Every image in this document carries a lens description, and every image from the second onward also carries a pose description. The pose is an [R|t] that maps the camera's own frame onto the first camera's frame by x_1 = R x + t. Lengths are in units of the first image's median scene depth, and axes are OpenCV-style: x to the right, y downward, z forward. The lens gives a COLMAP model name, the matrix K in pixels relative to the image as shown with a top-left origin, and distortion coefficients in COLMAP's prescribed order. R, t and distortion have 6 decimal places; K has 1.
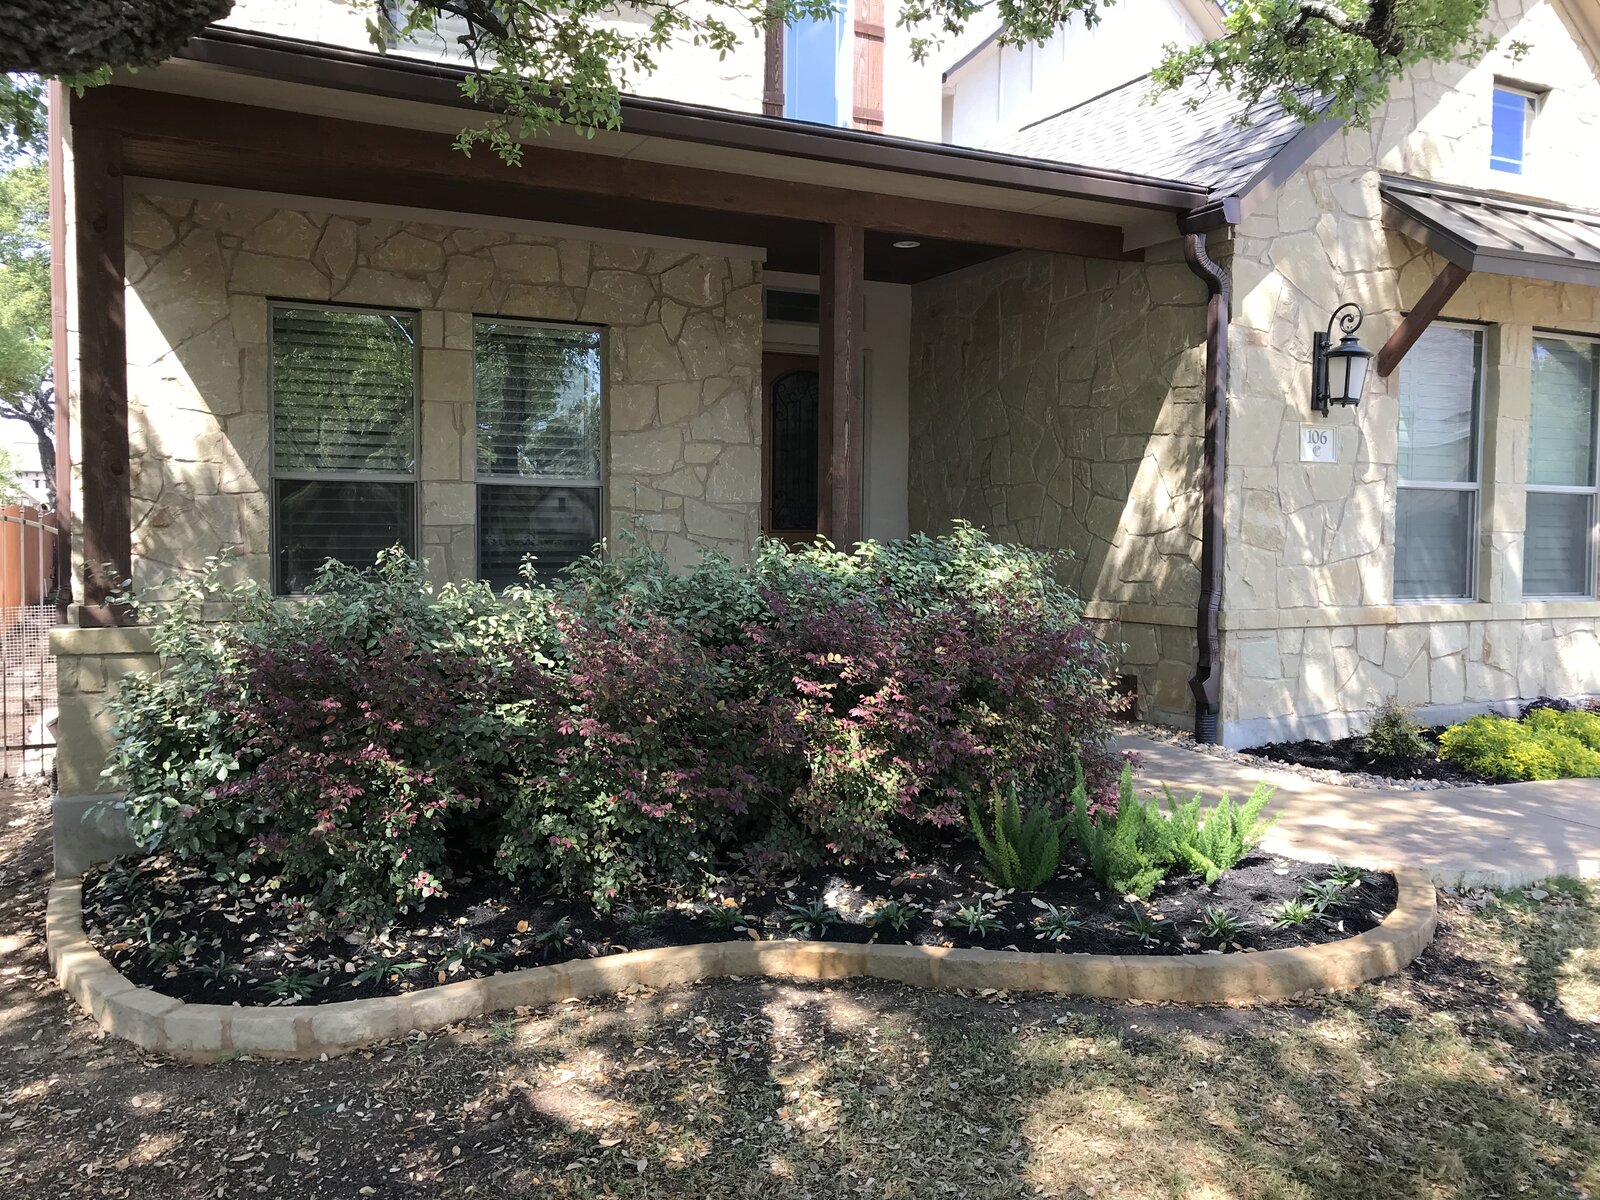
lens RADIAL K [[1297.2, 0, 794.7], [0, 1297.2, 598.9], [0, 0, 1]] dist [0.007587, -0.002382]
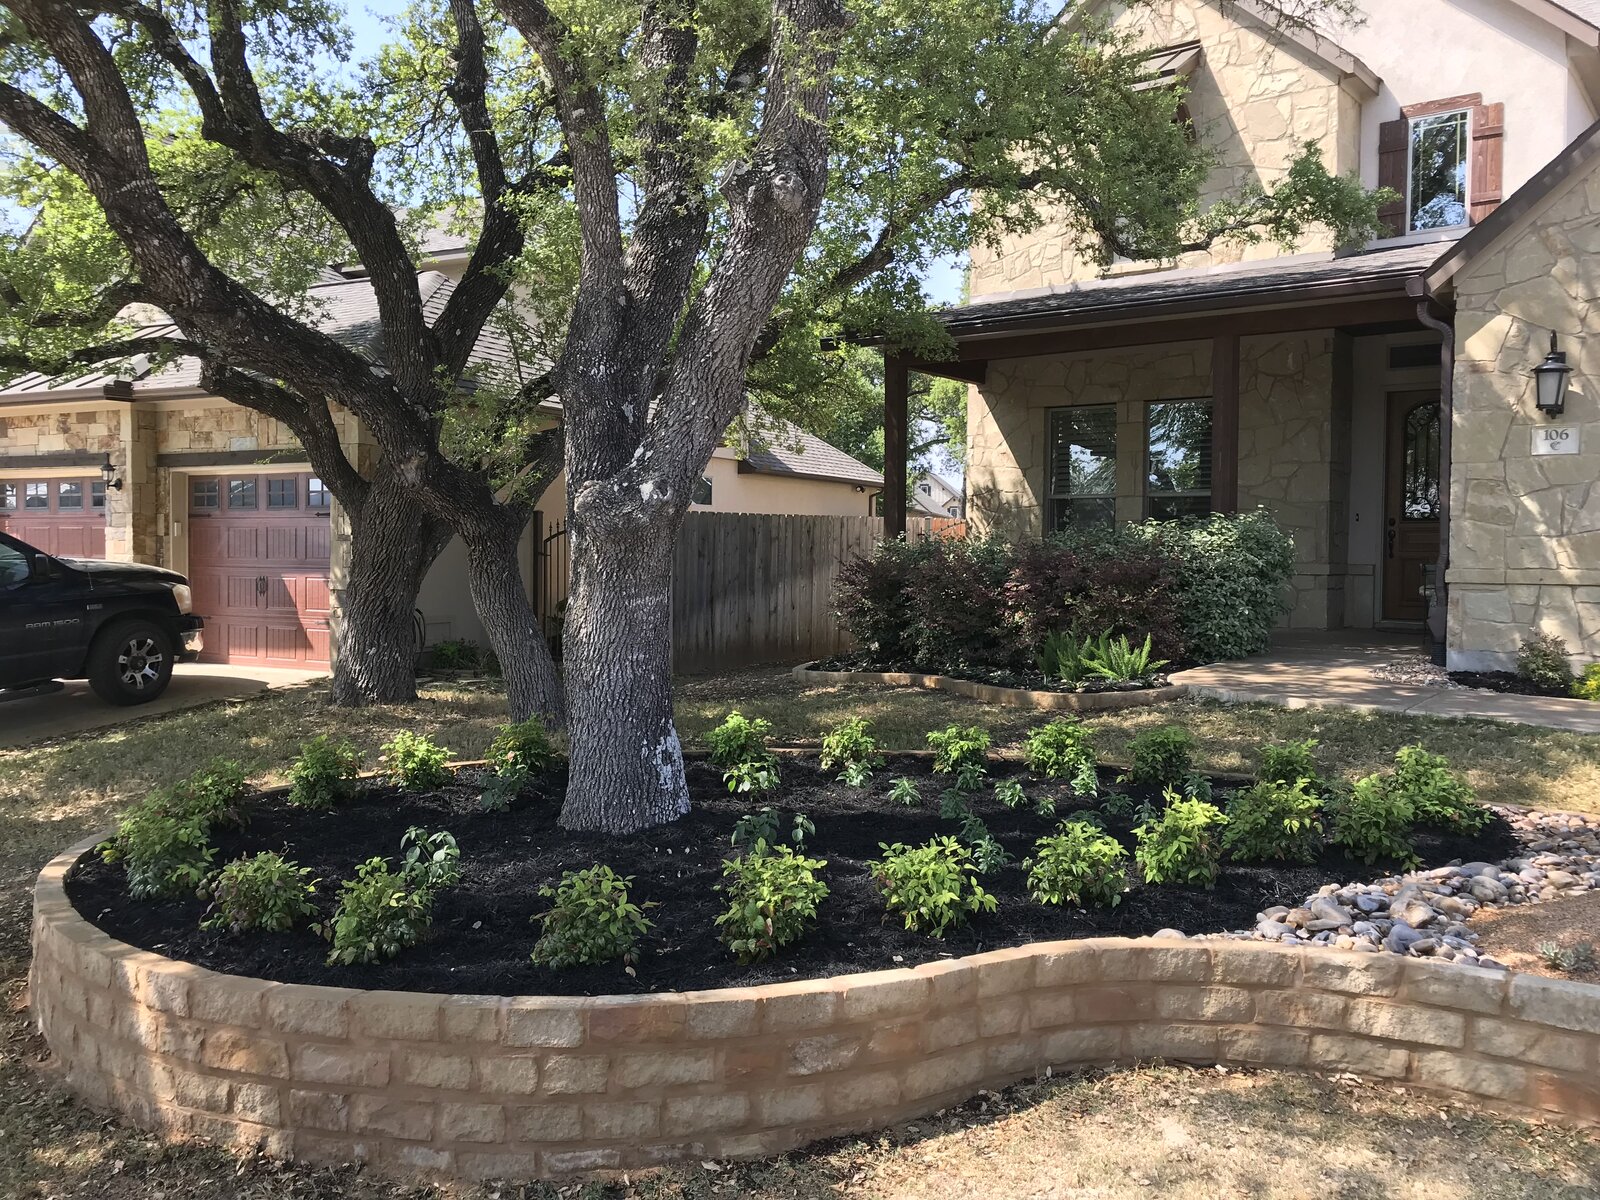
lens RADIAL K [[1312.0, 0, 783.4], [0, 1312.0, 591.6], [0, 0, 1]] dist [0.019156, -0.007167]
pose [[0.442535, 0.026016, -0.896374, 1.197820], [-0.046412, 0.998904, 0.006079, 0.054067], [0.895549, 0.038913, 0.443258, -0.234252]]
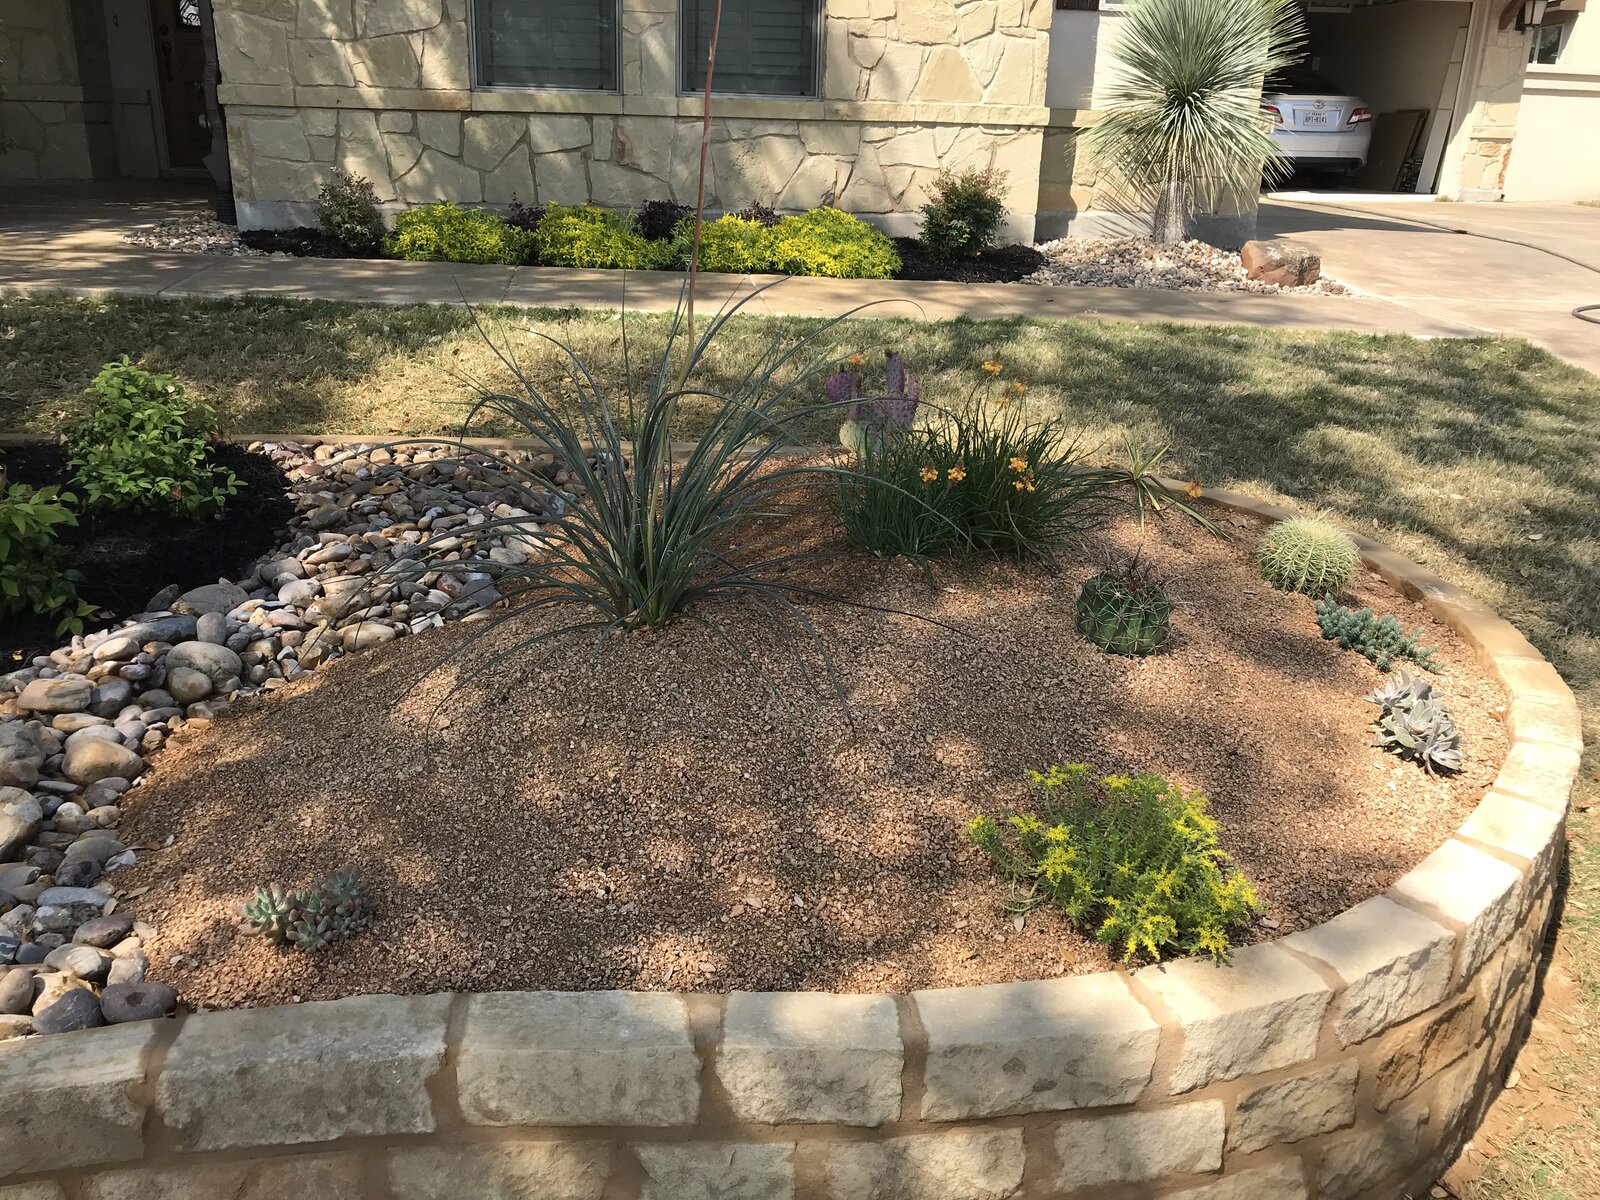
lens RADIAL K [[1321.2, 0, 777.5], [0, 1321.2, 577.5], [0, 0, 1]] dist [0.011719, 0.007814]
pose [[0.950309, 0.115119, -0.289242, 1.012290], [-0.031524, 0.959925, 0.278479, 0.070867], [0.309708, -0.255523, 0.915854, 0.097232]]
